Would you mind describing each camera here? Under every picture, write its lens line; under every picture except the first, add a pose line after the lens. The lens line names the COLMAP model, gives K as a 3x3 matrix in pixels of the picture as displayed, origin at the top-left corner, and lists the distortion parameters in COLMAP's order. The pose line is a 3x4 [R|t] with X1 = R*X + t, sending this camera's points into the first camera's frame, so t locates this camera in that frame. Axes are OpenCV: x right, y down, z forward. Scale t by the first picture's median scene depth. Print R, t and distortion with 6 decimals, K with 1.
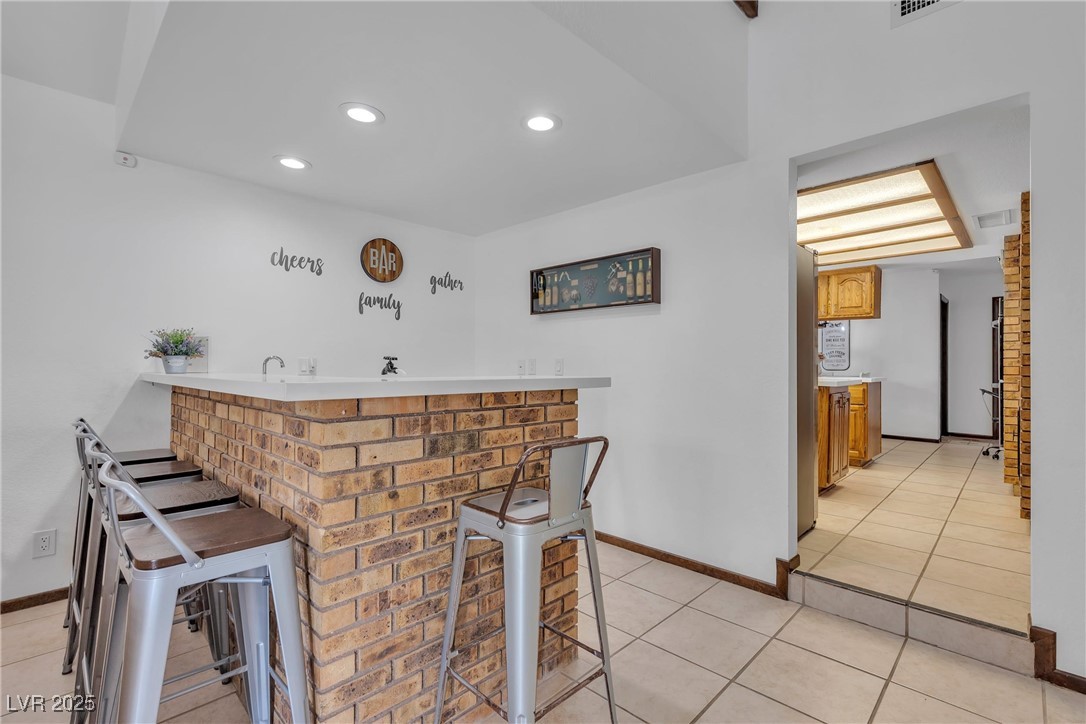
lens RADIAL K [[490.9, 0, 537.0], [0, 490.9, 363.9], [0, 0, 1]] dist [0.003641, -0.001133]
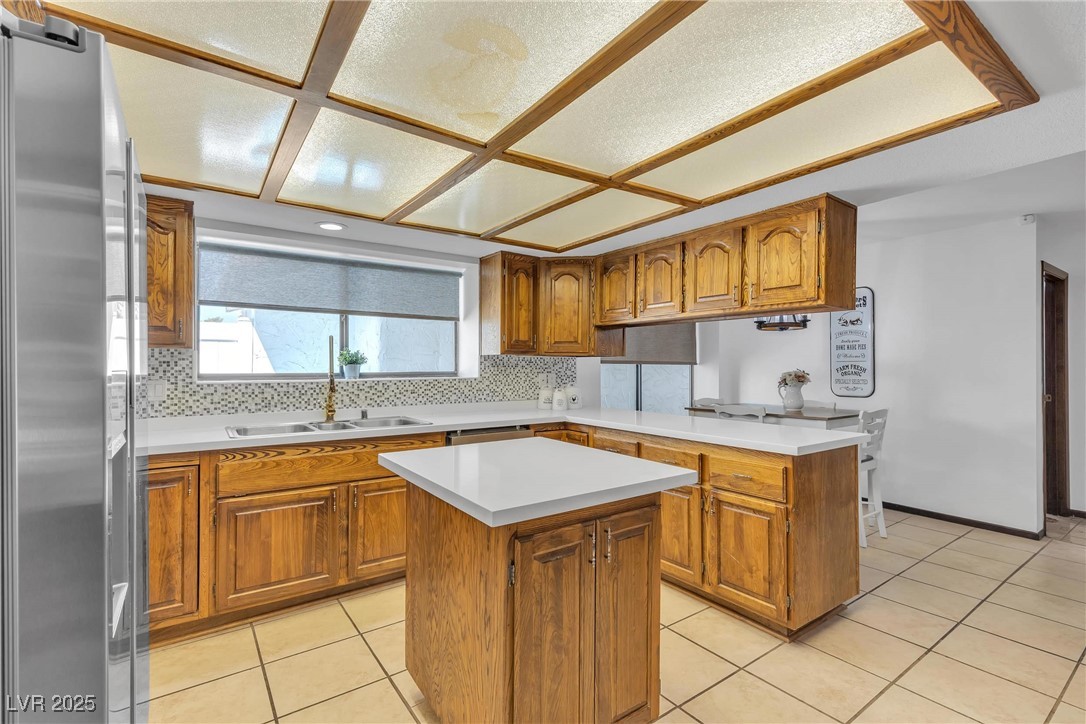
lens RADIAL K [[490.9, 0, 546.9], [0, 490.9, 364.6], [0, 0, 1]] dist [0.003641, -0.001133]
pose [[0.984290, -0.009634, -0.176296, 0.482538], [0.009369, 0.999953, -0.002336, -0.040383], [0.176310, 0.000648, 0.984334, 0.473084]]
